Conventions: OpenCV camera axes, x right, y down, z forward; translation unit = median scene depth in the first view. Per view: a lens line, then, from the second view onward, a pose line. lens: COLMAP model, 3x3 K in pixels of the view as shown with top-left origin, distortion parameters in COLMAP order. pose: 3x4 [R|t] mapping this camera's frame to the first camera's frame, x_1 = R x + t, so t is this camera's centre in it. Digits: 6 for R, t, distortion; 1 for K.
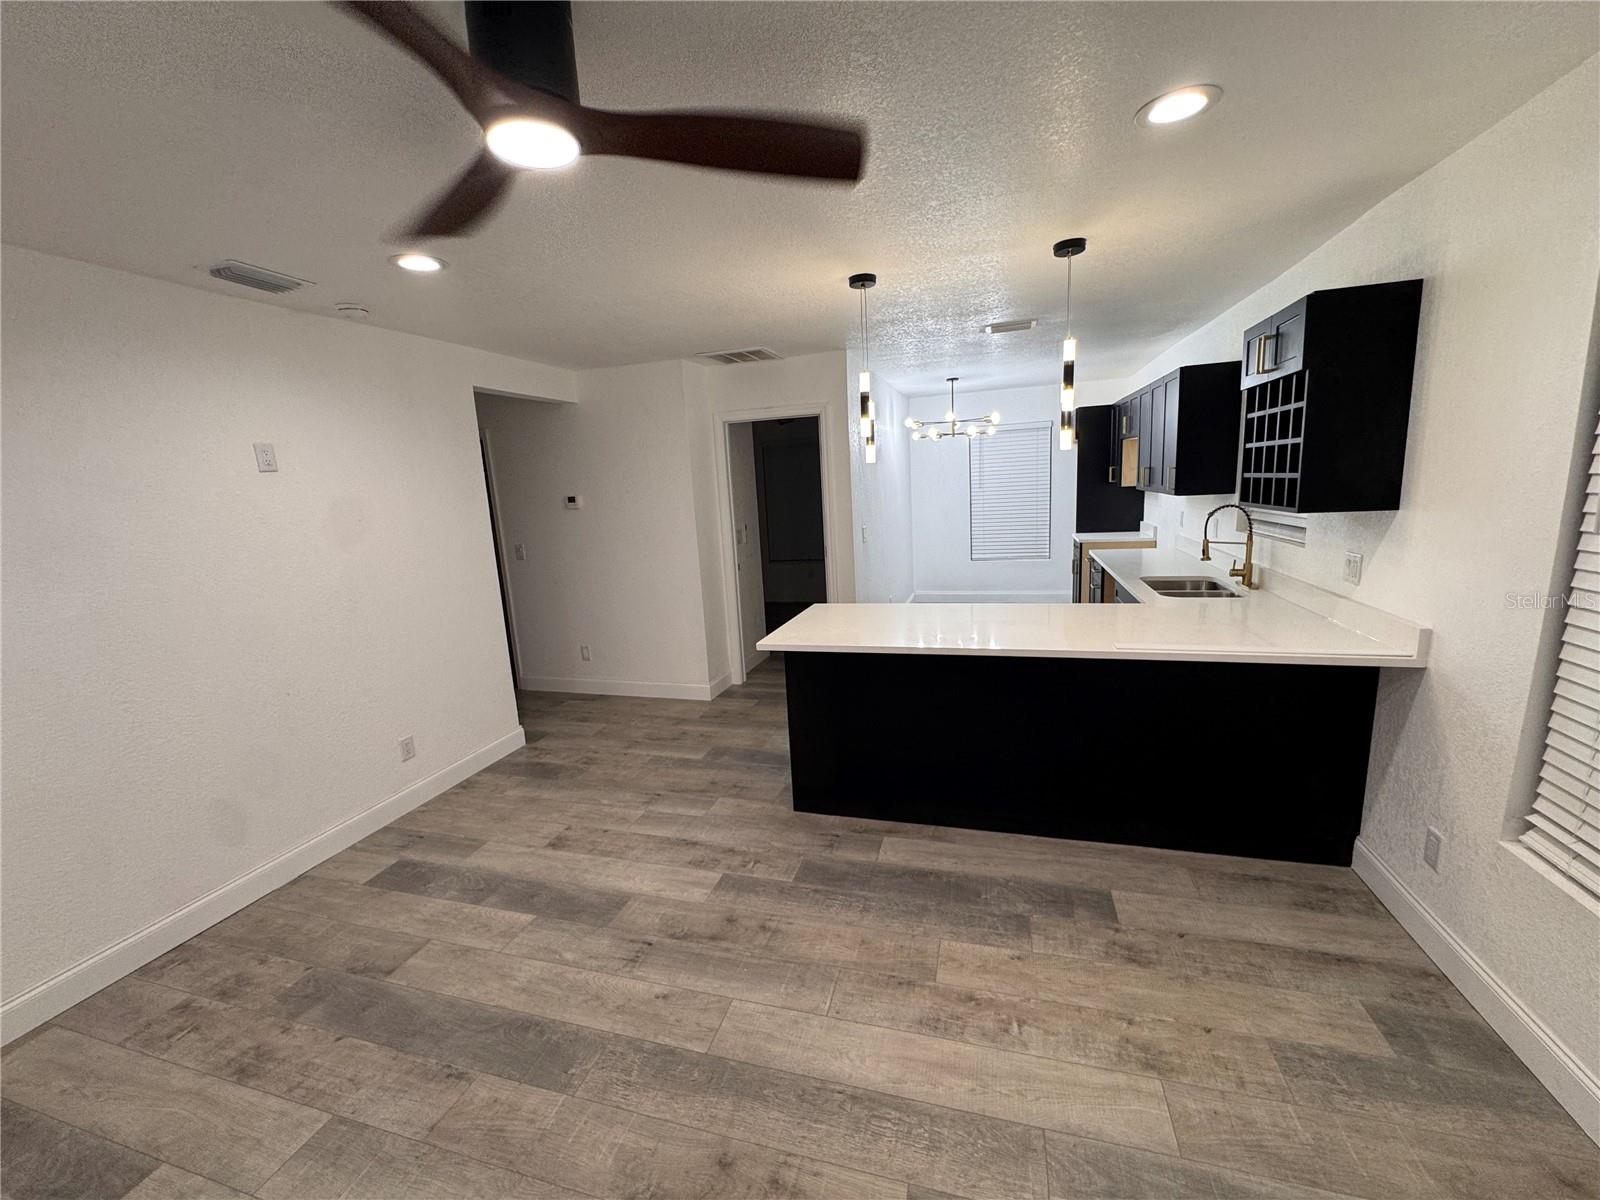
lens RADIAL K [[641.0, 0, 800.0], [0, 641.0, 600.0], [0, 0, 1]] dist [-0.003116, -0.000596]
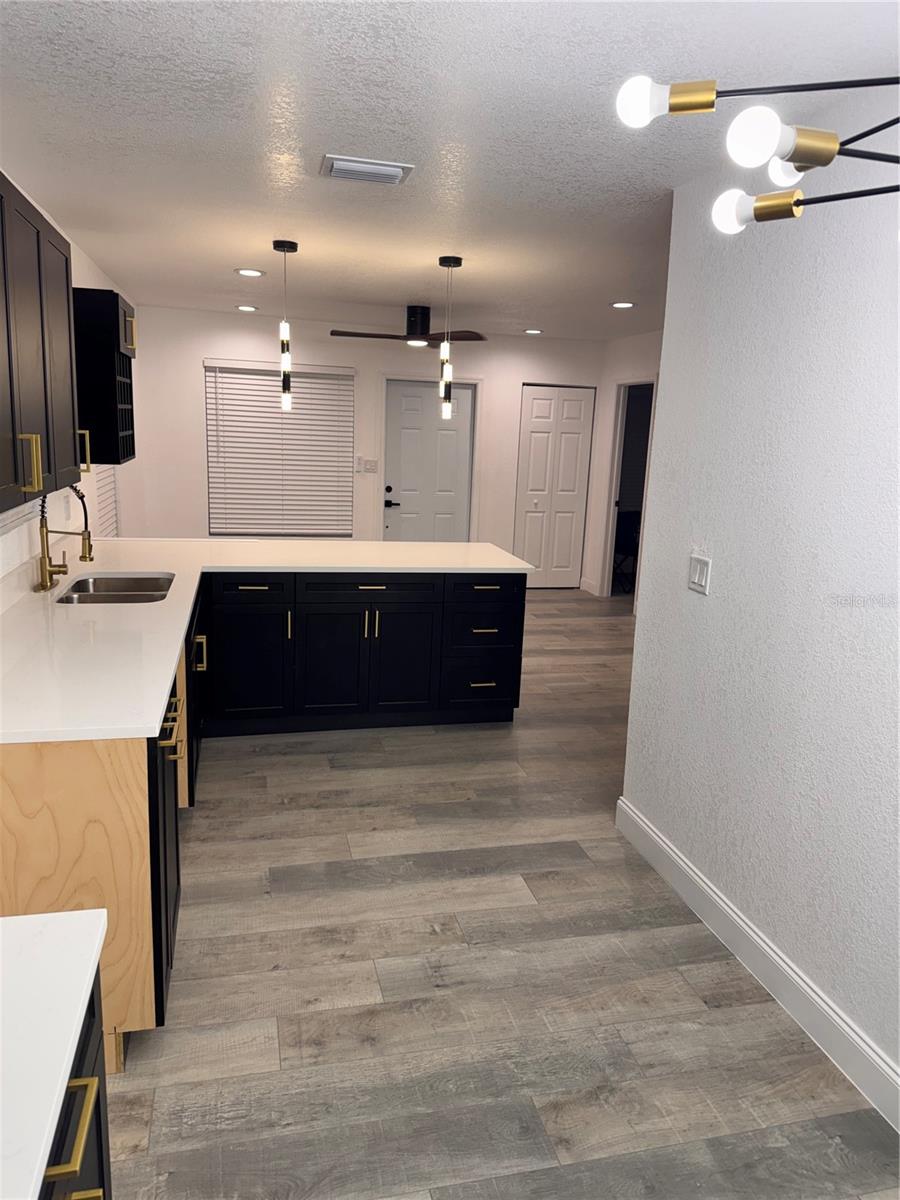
lens RADIAL K [[838.2, 0, 450.0], [0, 838.2, 600.0], [0, 0, 1]] dist [-0.000577, -0.004557]
pose [[-0.852556, 0.122446, -0.508089, 0.235356], [-0.093411, 0.920814, 0.378650, -0.320981], [0.514220, 0.370281, -0.773608, 1.637698]]
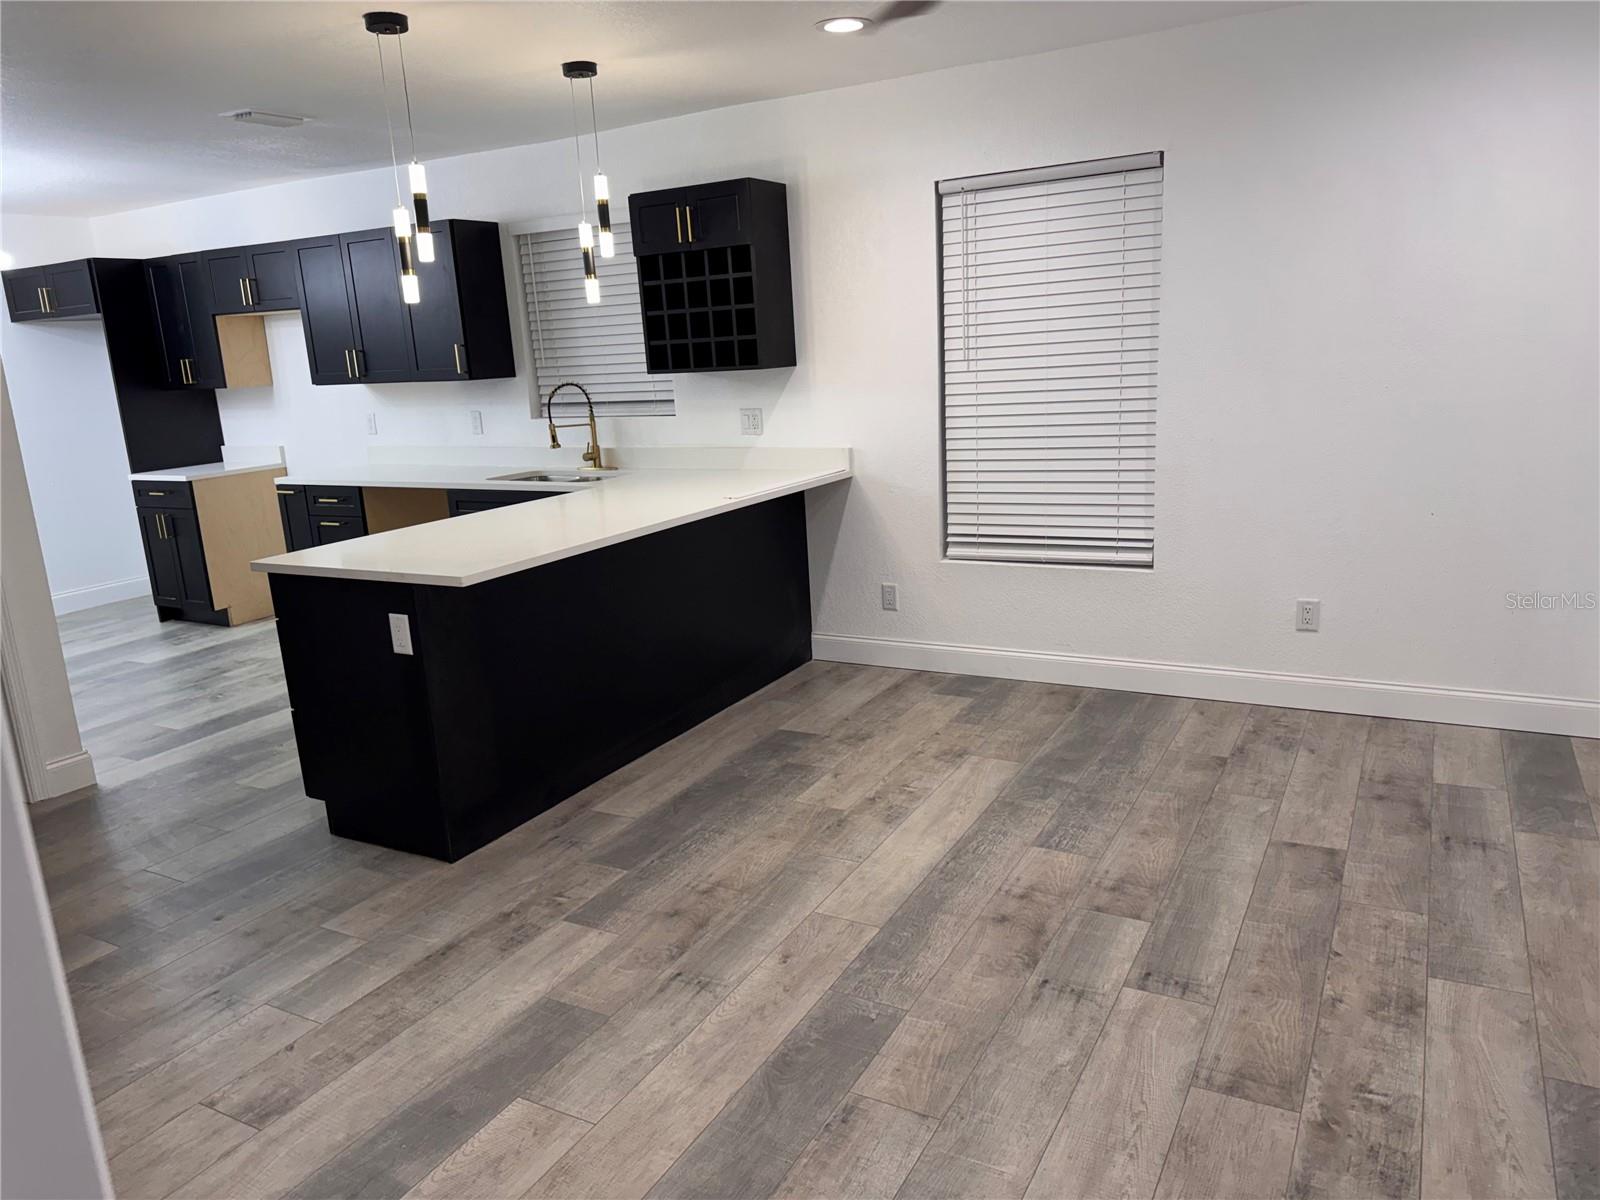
lens RADIAL K [[1117.7, 0, 800.0], [0, 1117.7, 600.0], [0, 0, 1]] dist [-0.000577, -0.004557]
pose [[0.211840, -0.177409, 0.961067, -1.266215], [0.224980, 0.965826, 0.128697, 0.028723], [-0.951056, 0.188958, 0.244515, 0.505962]]
